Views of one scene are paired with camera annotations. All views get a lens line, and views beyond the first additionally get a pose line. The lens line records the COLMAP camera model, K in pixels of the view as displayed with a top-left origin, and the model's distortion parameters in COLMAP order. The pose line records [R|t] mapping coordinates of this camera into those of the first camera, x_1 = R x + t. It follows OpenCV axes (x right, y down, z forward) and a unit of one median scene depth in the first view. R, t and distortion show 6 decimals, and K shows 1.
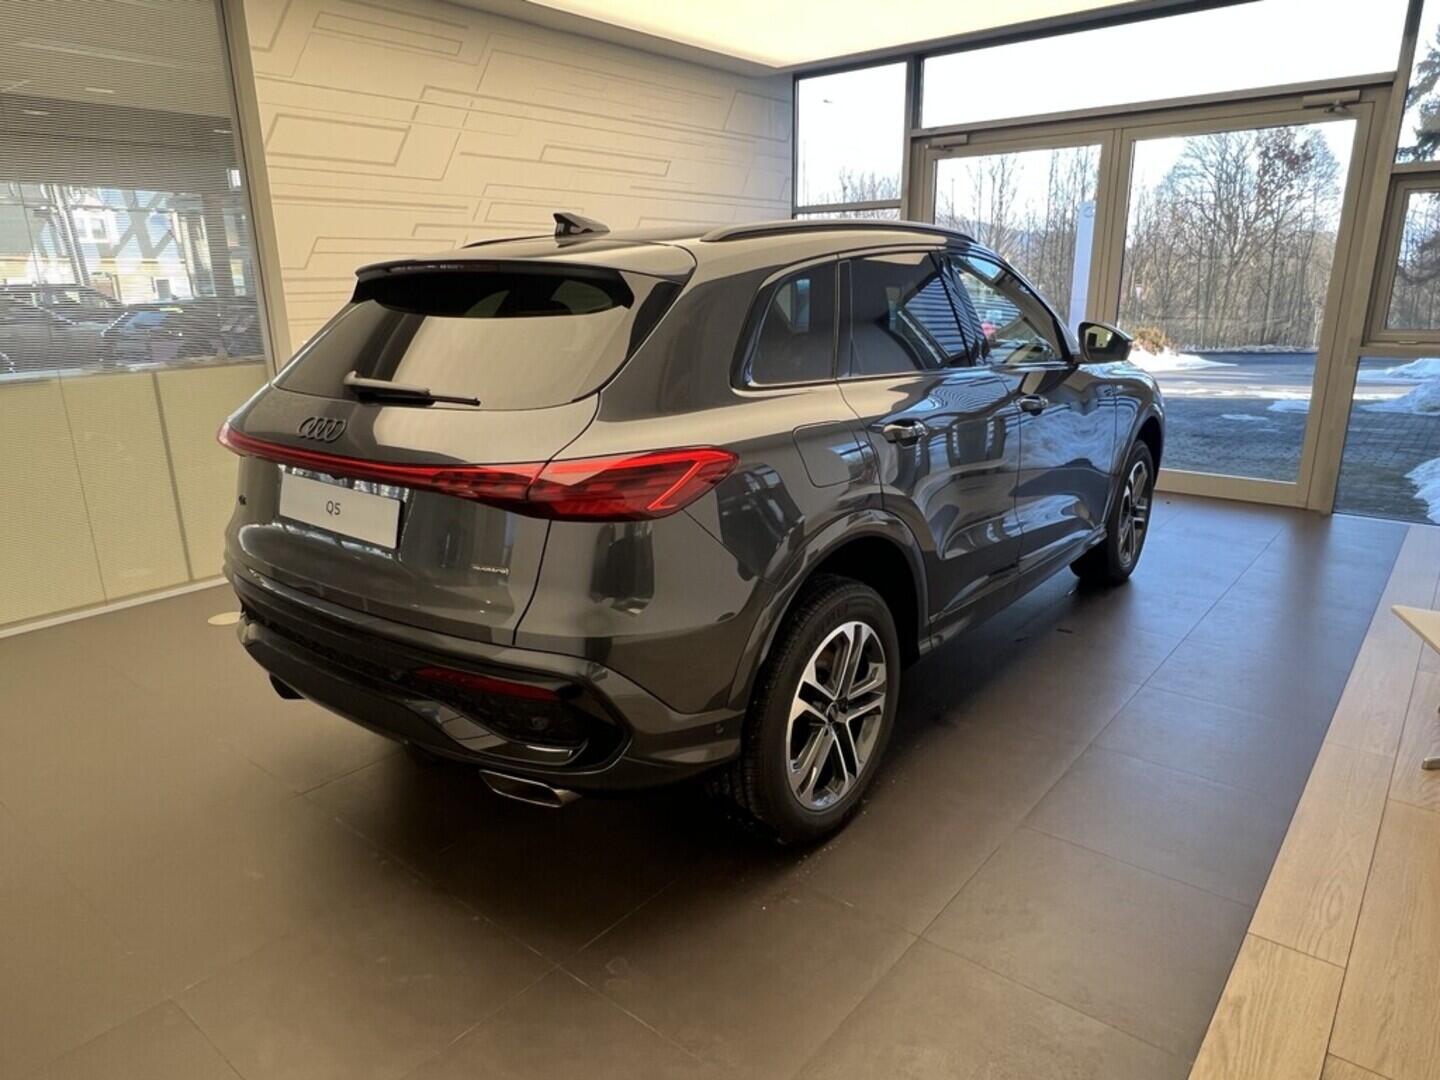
lens RADIAL K [[919.8, 0, 719.2], [0, 919.8, 548.4], [0, 0, 1]] dist [-0.010359, -0.002381]
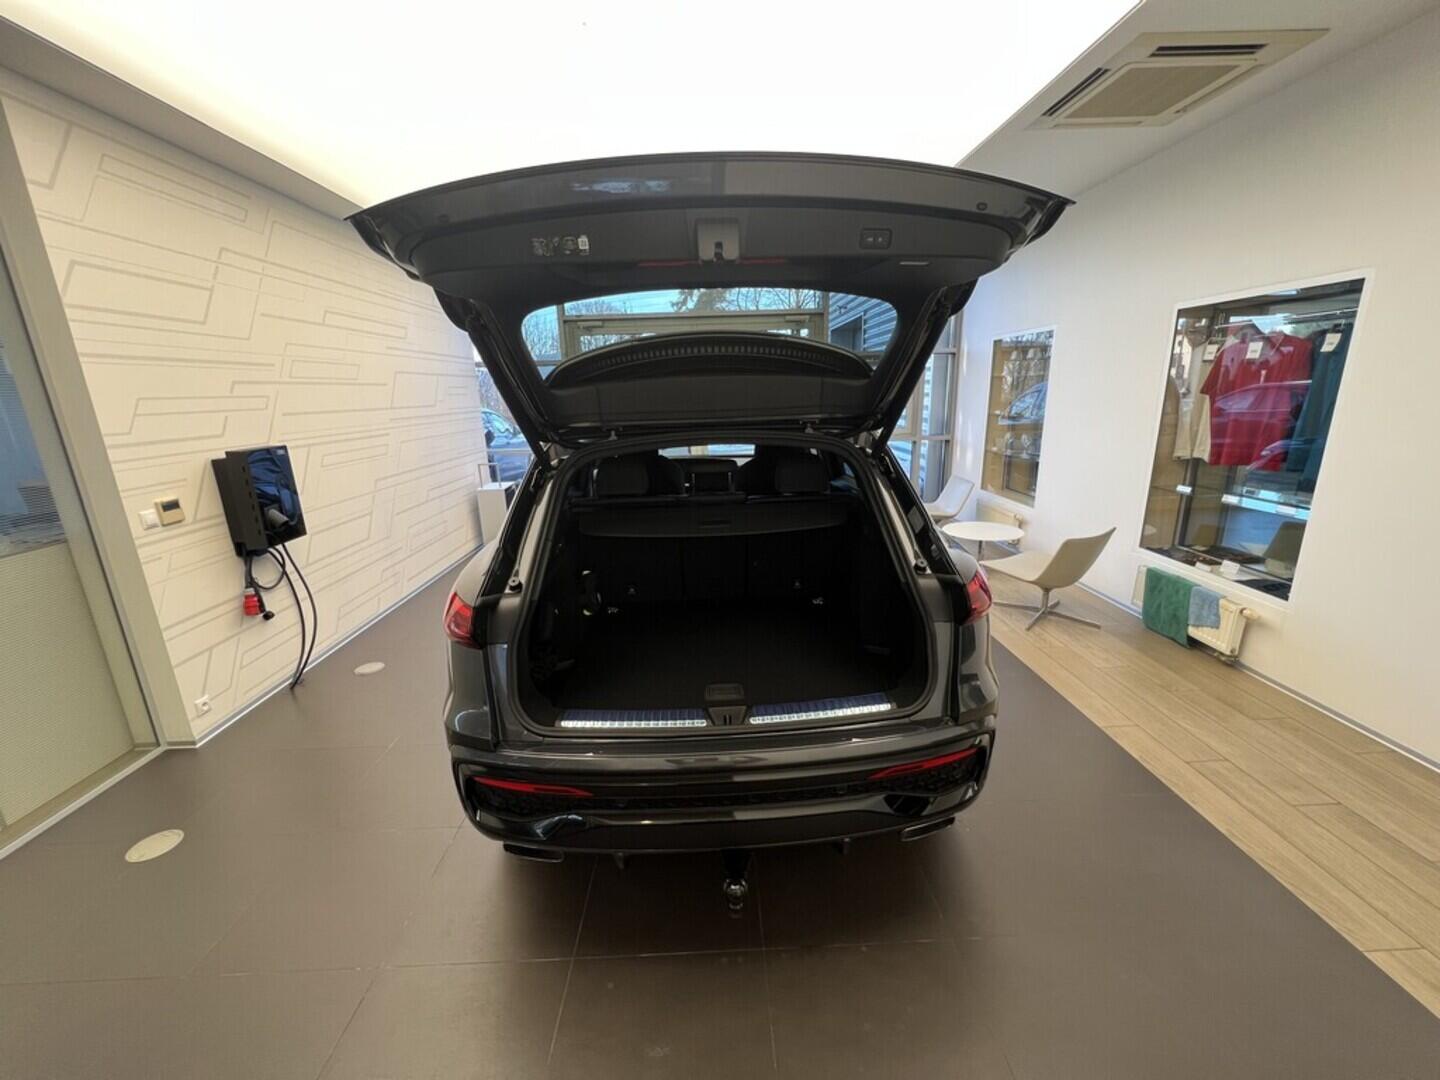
lens RADIAL K [[574.5, 0, 720.8], [0, 574.5, 534.3], [0, 0, 1]] dist [0.001509, 0.000327]
pose [[0.753190, -0.169327, 0.635635, -0.366839], [0.200322, 0.979447, 0.023546, -0.098211], [-0.626558, 0.109597, 0.771630, 0.196061]]
